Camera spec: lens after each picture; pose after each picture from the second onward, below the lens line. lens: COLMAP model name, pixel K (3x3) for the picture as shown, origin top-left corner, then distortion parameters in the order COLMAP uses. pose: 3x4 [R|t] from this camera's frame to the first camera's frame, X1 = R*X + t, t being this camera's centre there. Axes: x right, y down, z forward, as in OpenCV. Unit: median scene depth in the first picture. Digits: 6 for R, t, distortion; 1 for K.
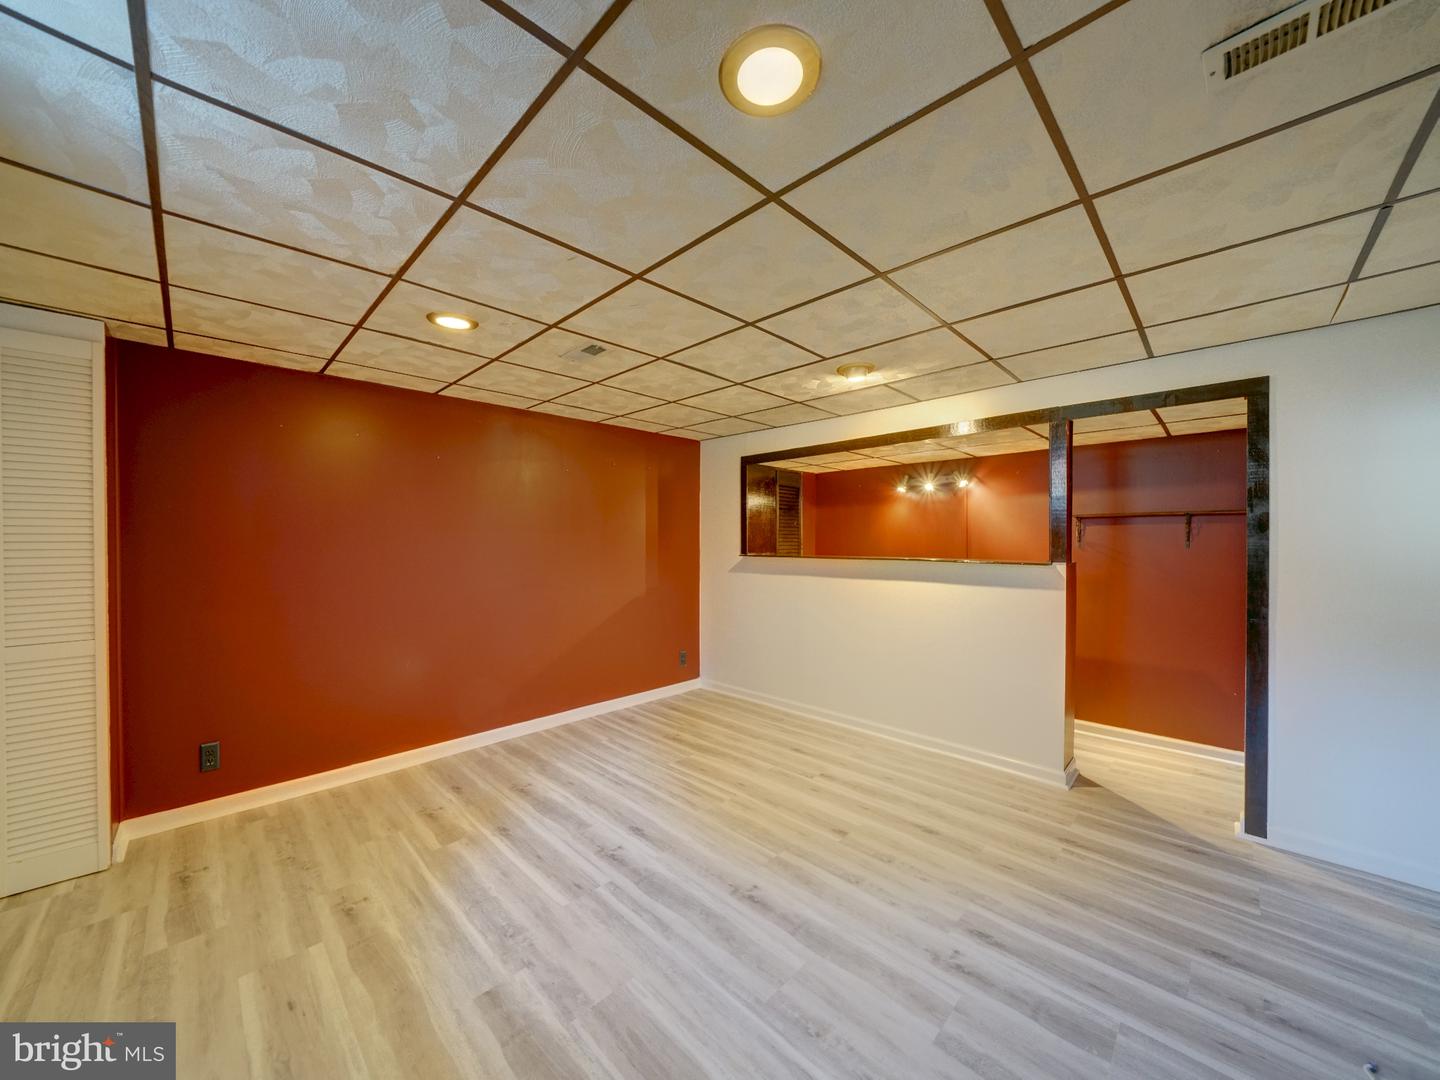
lens RADIAL K [[529.0, 0, 708.5], [0, 529.0, 544.7], [0, 0, 1]] dist [-0.009528, -0.000016]
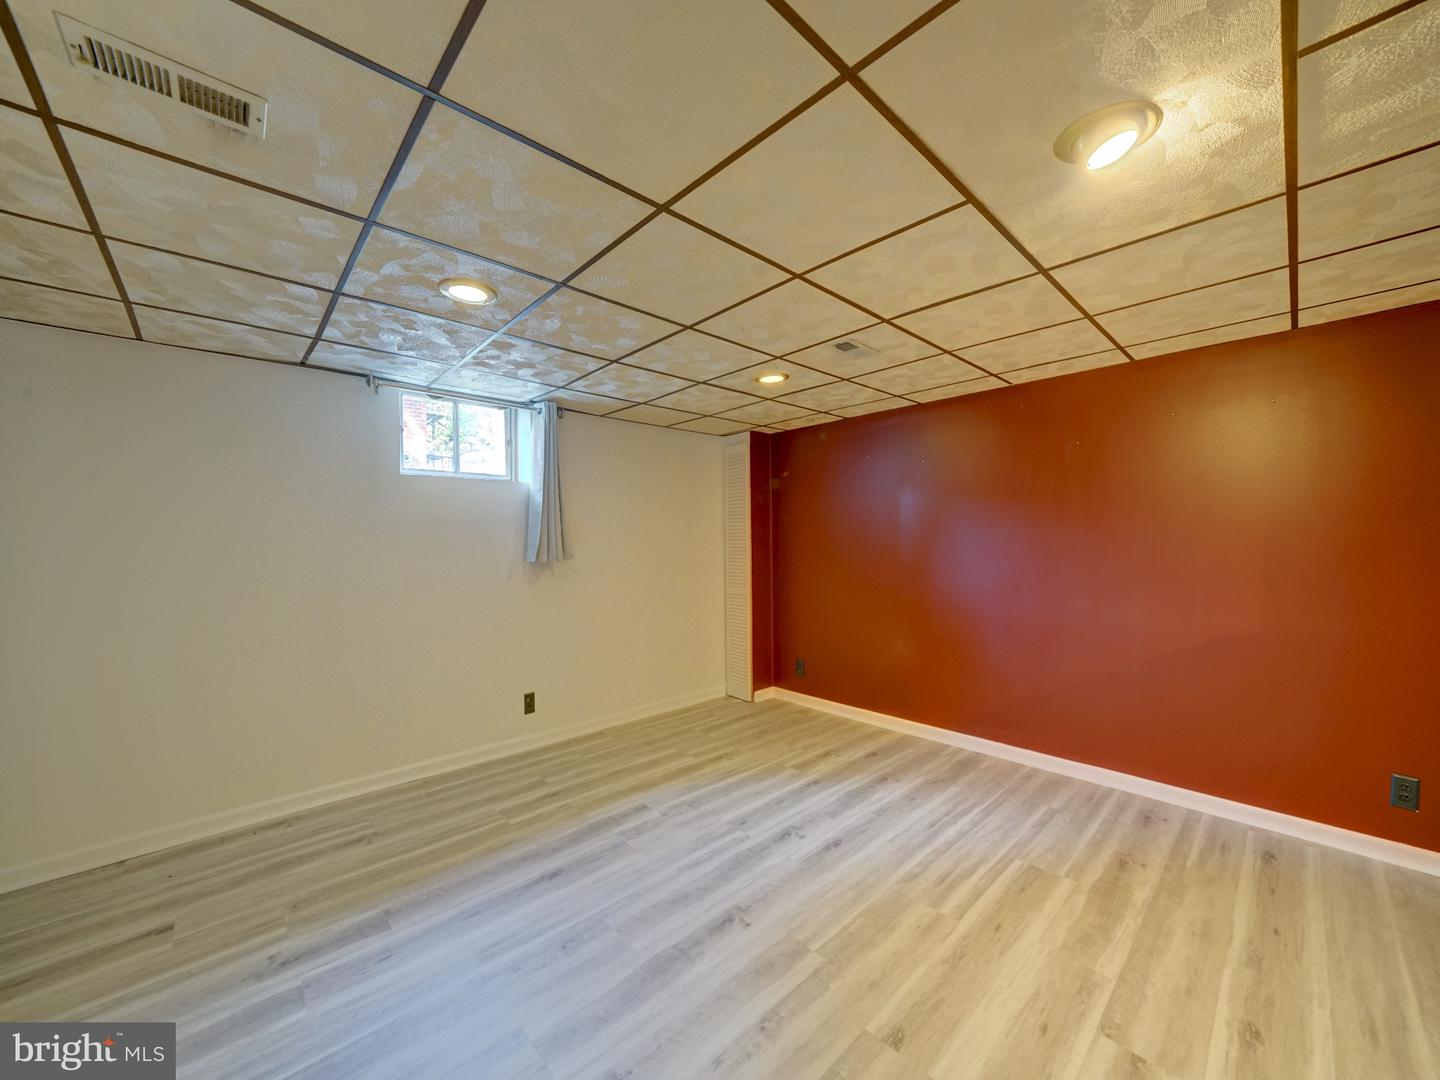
lens RADIAL K [[546.6, 0, 709.5], [0, 546.6, 544.5], [0, 0, 1]] dist [-0.005750, 0.000152]
pose [[-0.037739, 0.007905, -0.999256, 0.820895], [0.000825, 0.999969, 0.007879, -0.005365], [0.999287, -0.000527, -0.037744, 0.784449]]
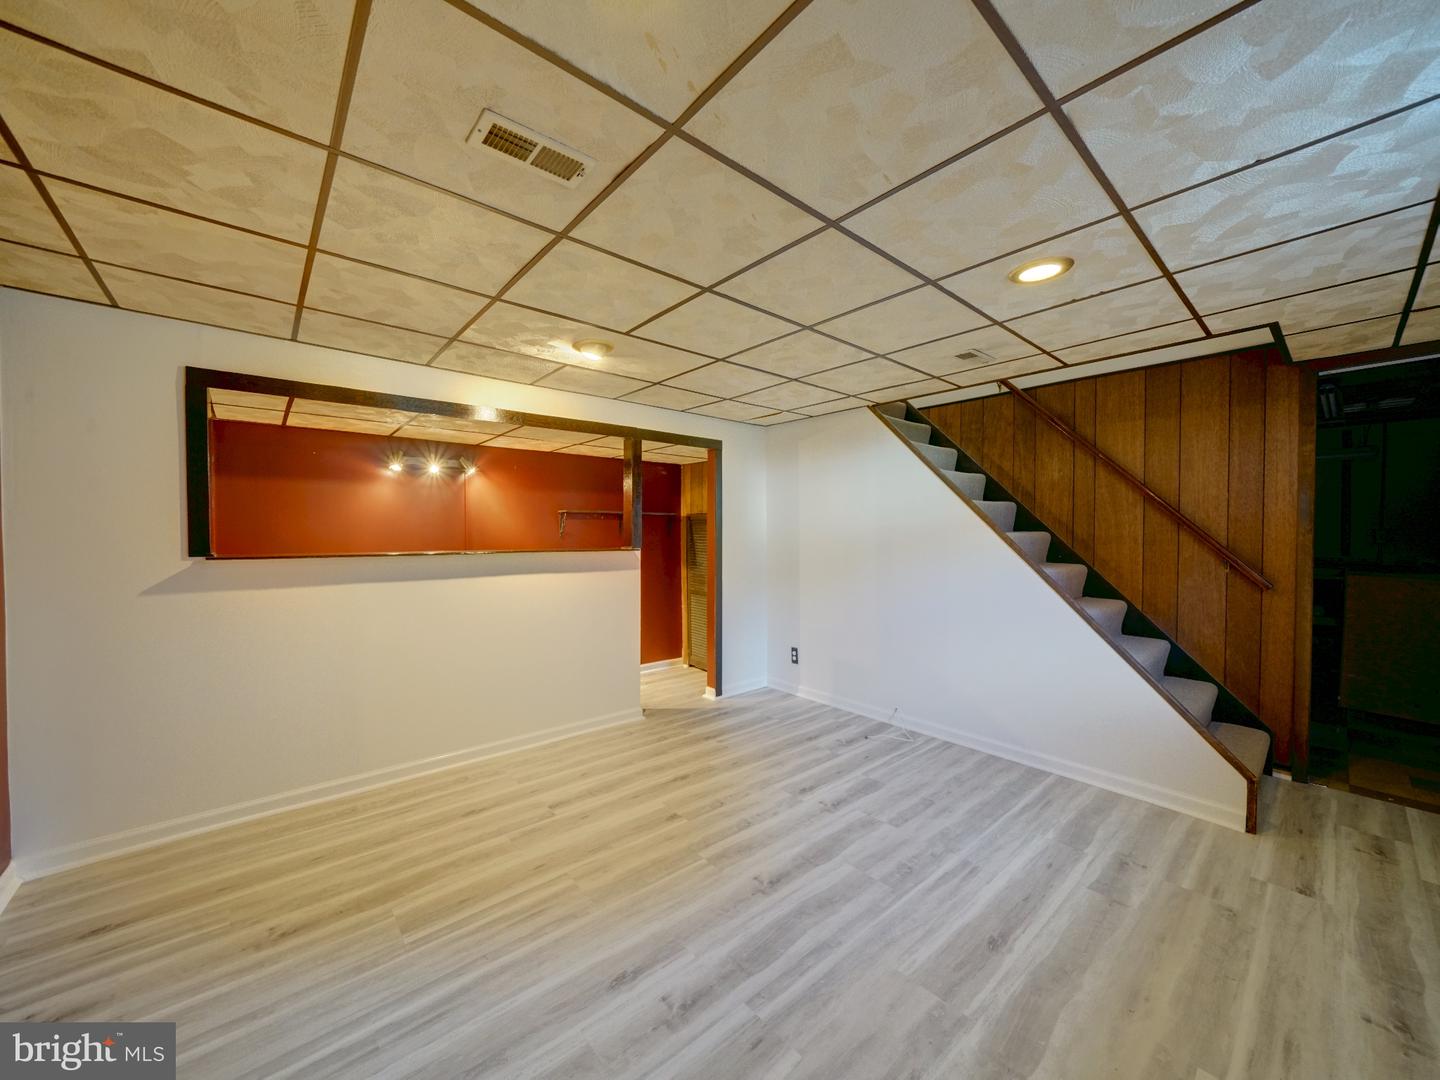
lens RADIAL K [[546.6, 0, 709.5], [0, 546.6, 544.5], [0, 0, 1]] dist [-0.005750, 0.000152]
pose [[0.078478, -0.020376, 0.996708, -0.753139], [0.006534, 0.999780, 0.019925, -0.001484], [-0.996894, 0.004949, 0.078594, 0.810809]]
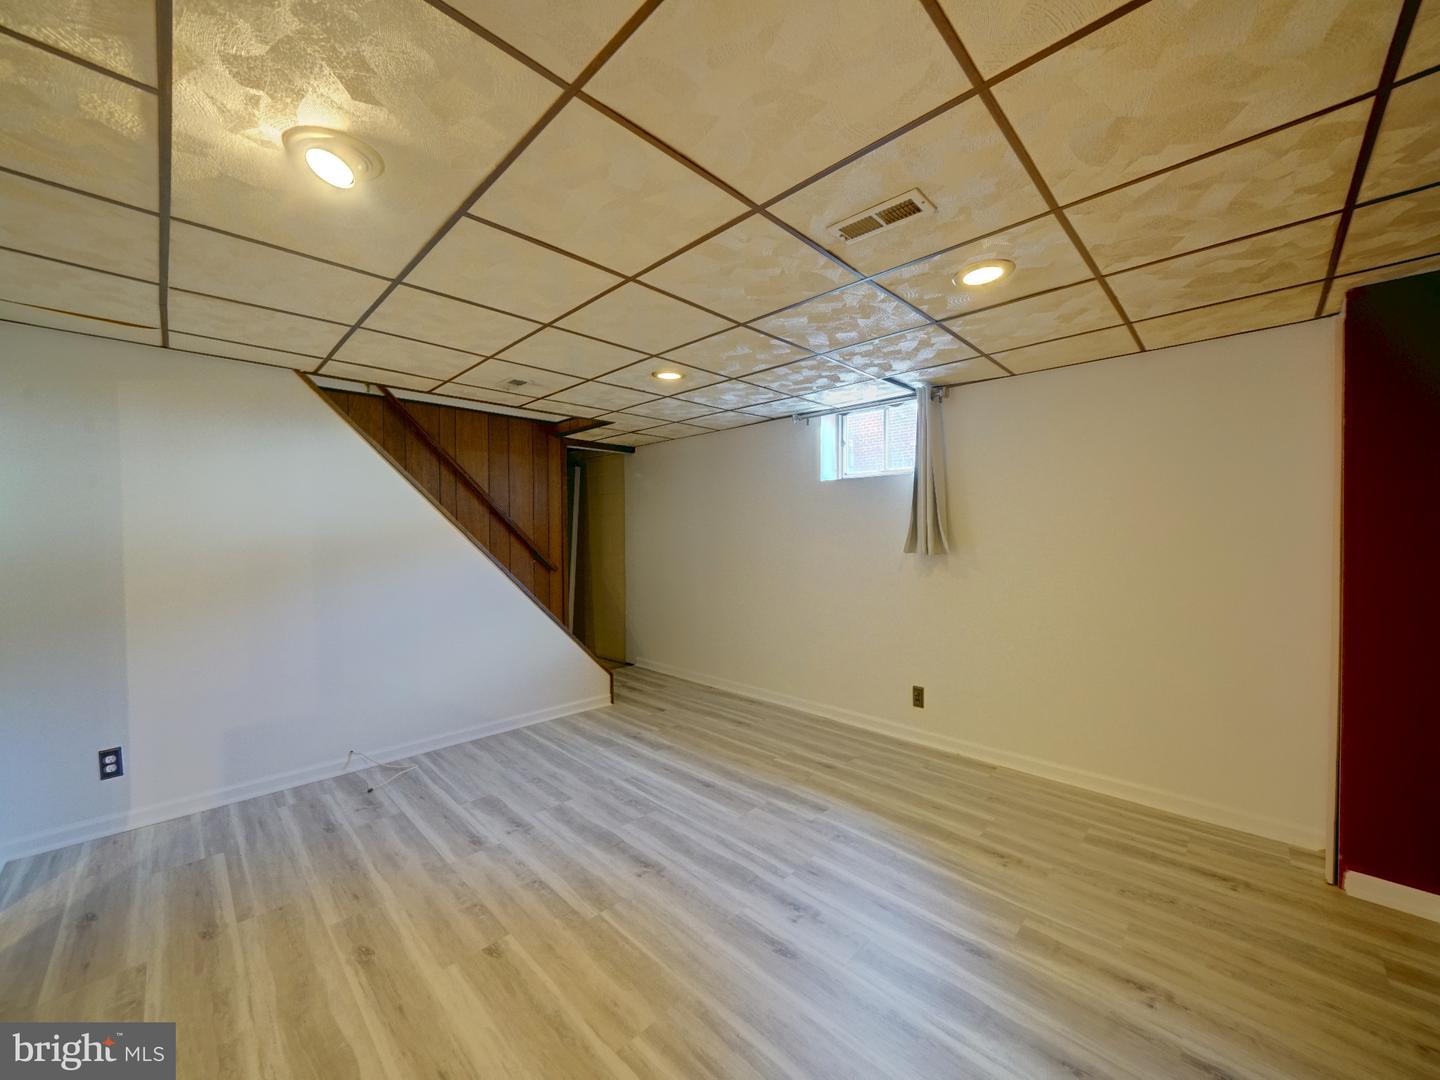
lens RADIAL K [[542.3, 0, 711.3], [0, 542.3, 542.6], [0, 0, 1]] dist [-0.002670, 0.000126]
pose [[-0.999937, 0.006760, -0.008929, -0.036374], [0.006565, 0.999743, 0.021721, -0.012649], [0.009073, 0.021661, -0.999724, 1.644790]]
